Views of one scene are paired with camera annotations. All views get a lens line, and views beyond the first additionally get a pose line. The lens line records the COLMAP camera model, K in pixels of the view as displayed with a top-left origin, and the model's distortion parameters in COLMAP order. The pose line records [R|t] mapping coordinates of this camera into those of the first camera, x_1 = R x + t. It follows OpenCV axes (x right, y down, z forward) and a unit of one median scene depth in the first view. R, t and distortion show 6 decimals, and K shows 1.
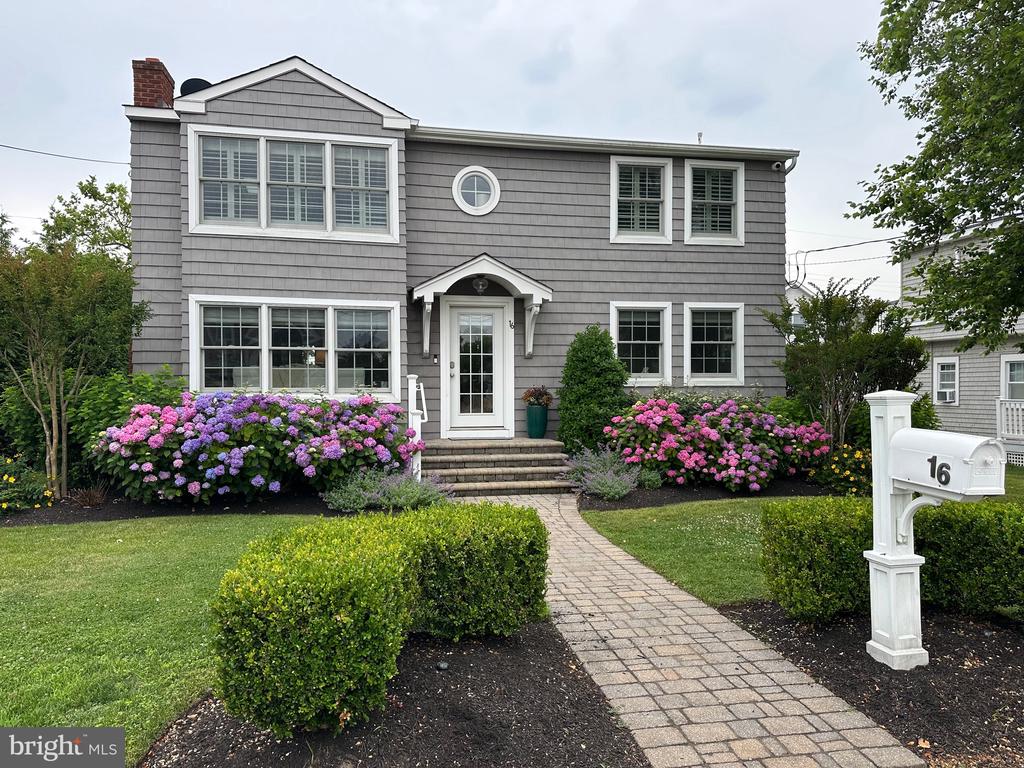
lens RADIAL K [[715.1, 0, 512.0], [0, 715.1, 384.0], [0, 0, 1]] dist [0.110317, -0.162531]
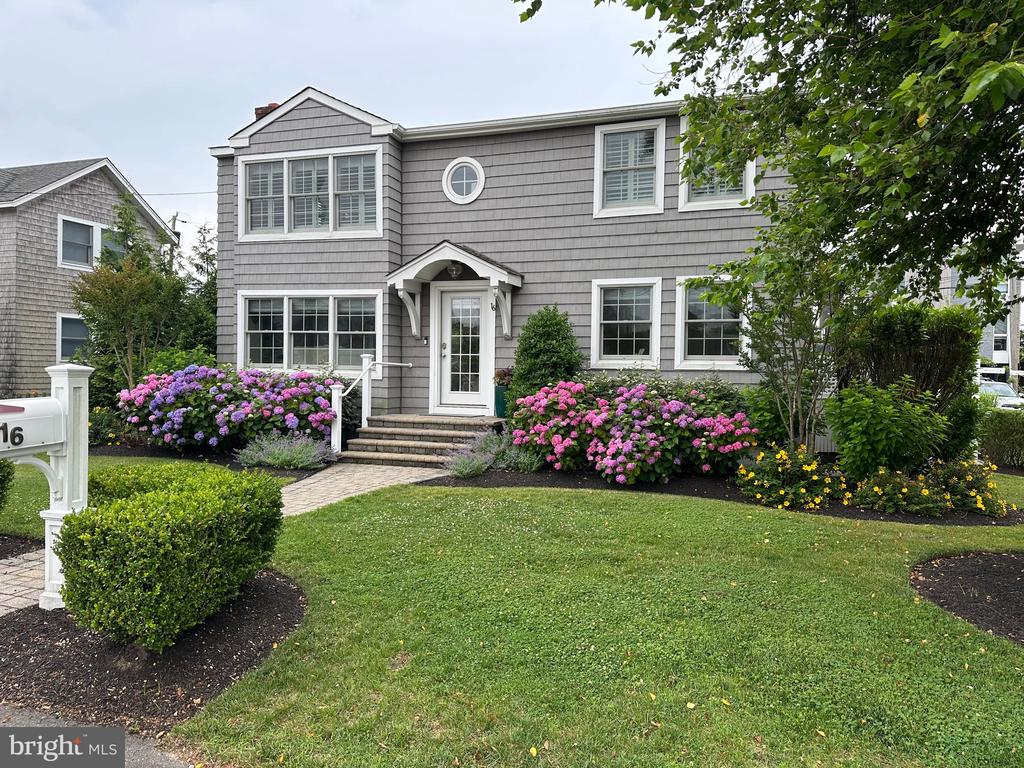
lens RADIAL K [[715.1, 0, 512.0], [0, 715.1, 384.0], [0, 0, 1]] dist [0.110317, -0.162531]
pose [[0.862976, 0.026870, -0.504531, 0.591335], [-0.015127, 0.999511, 0.027358, -0.000780], [0.505019, -0.015978, 0.862960, 0.129641]]
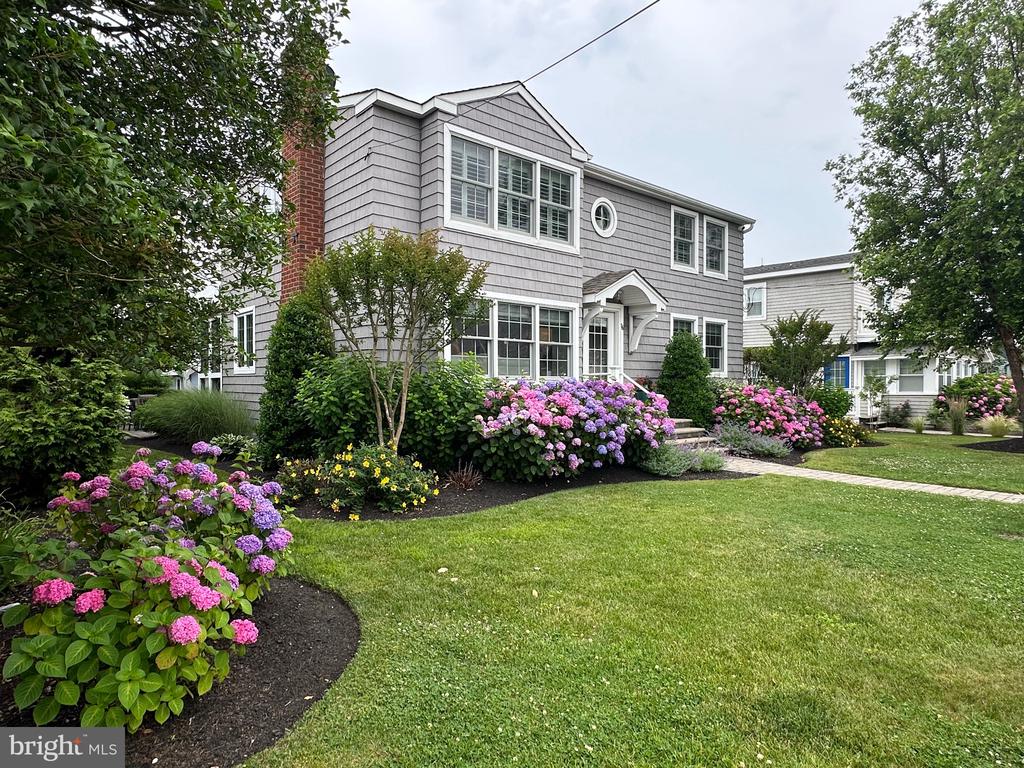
lens RADIAL K [[604.6, 0, 506.0], [0, 604.6, 382.1], [0, 0, 1]] dist [-0.000907, -0.000328]
pose [[0.875524, 0.005108, 0.483148, -0.746261], [-0.011802, 0.999872, 0.010815, 0.005049], [-0.483031, -0.015171, 0.875472, 0.181513]]
